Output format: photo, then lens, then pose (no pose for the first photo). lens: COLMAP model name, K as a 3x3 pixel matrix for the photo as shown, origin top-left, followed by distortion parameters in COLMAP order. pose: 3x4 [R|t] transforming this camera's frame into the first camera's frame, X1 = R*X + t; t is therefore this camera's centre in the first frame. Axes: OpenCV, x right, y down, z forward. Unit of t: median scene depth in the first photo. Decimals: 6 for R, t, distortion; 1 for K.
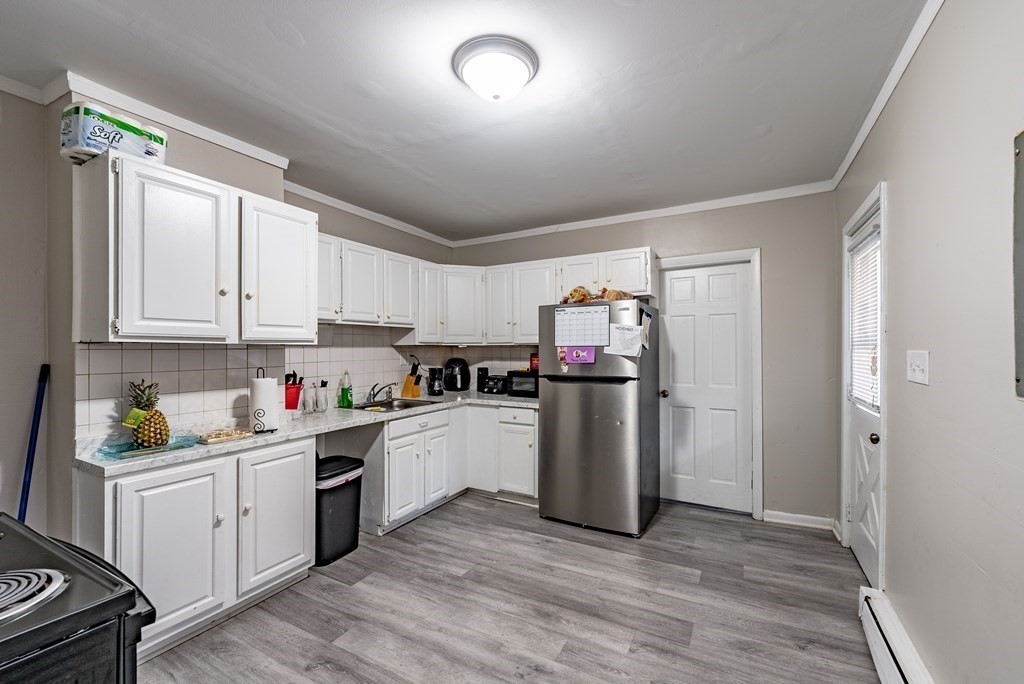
lens RADIAL K [[426.4, 0, 512.3], [0, 426.4, 336.1], [0, 0, 1]] dist [0.001624, 0.000147]
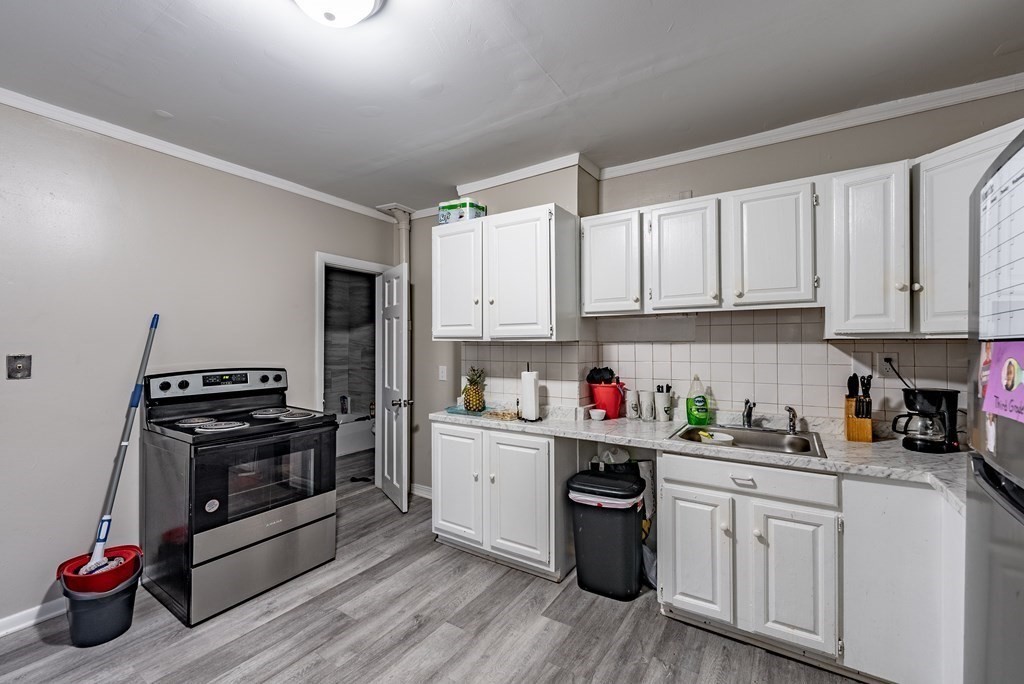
lens RADIAL K [[426.4, 0, 512.3], [0, 426.4, 336.1], [0, 0, 1]] dist [0.001624, 0.000147]
pose [[-0.073399, -0.018419, -0.997133, 0.508421], [0.028430, 0.999384, -0.020553, 0.026648], [0.996897, -0.029857, -0.072830, 1.007603]]
